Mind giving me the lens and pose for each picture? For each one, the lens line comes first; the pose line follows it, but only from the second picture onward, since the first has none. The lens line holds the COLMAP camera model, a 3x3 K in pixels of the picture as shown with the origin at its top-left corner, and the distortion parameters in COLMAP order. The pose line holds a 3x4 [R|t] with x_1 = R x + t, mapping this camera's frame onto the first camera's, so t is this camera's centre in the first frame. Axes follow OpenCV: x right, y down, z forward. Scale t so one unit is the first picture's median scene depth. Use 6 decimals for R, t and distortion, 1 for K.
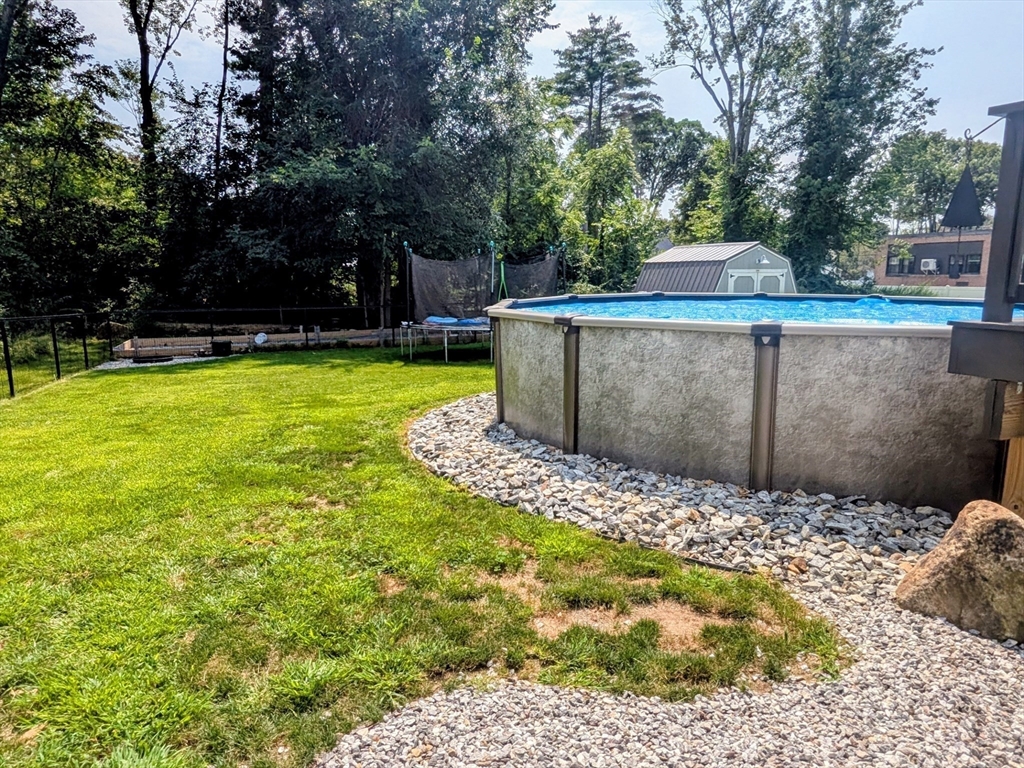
lens RADIAL K [[663.0, 0, 515.9], [0, 663.0, 387.5], [0, 0, 1]] dist [-0.037513, 0.018759]
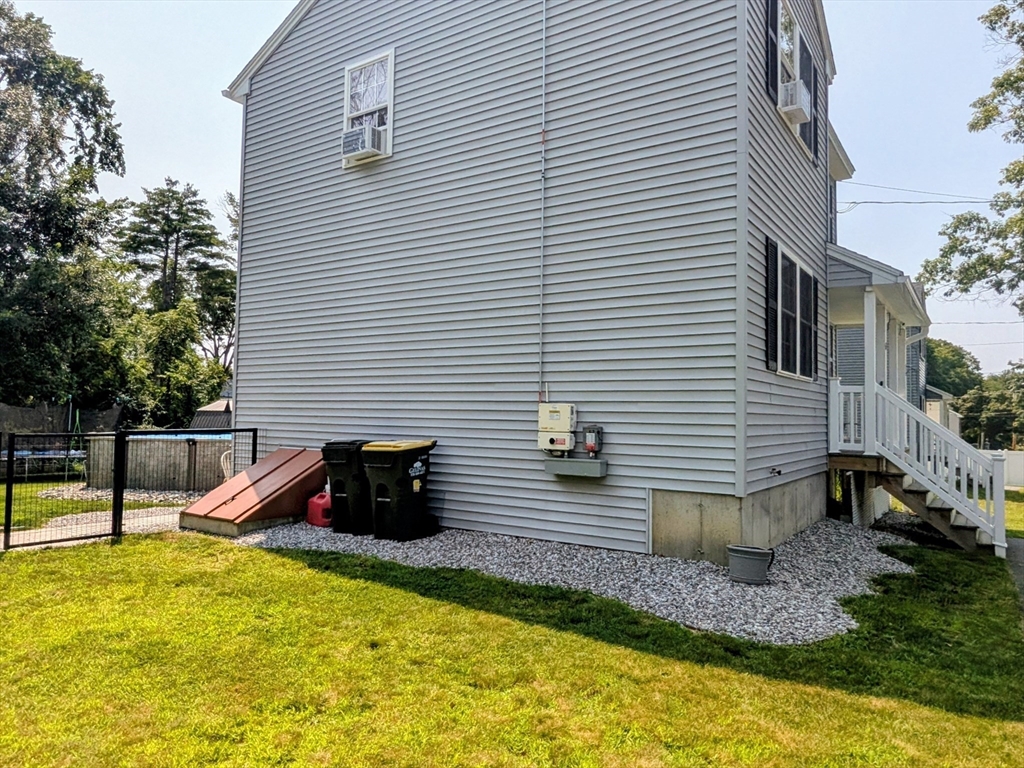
lens RADIAL K [[696.6, 0, 512.0], [0, 696.6, 384.0], [0, 0, 1]] dist [-0.000368, 0.002484]
pose [[0.842497, 0.043048, 0.536978, -0.009337], [0.073685, 0.978224, -0.194031, 0.026746], [-0.533637, 0.203038, 0.820979, -0.170871]]
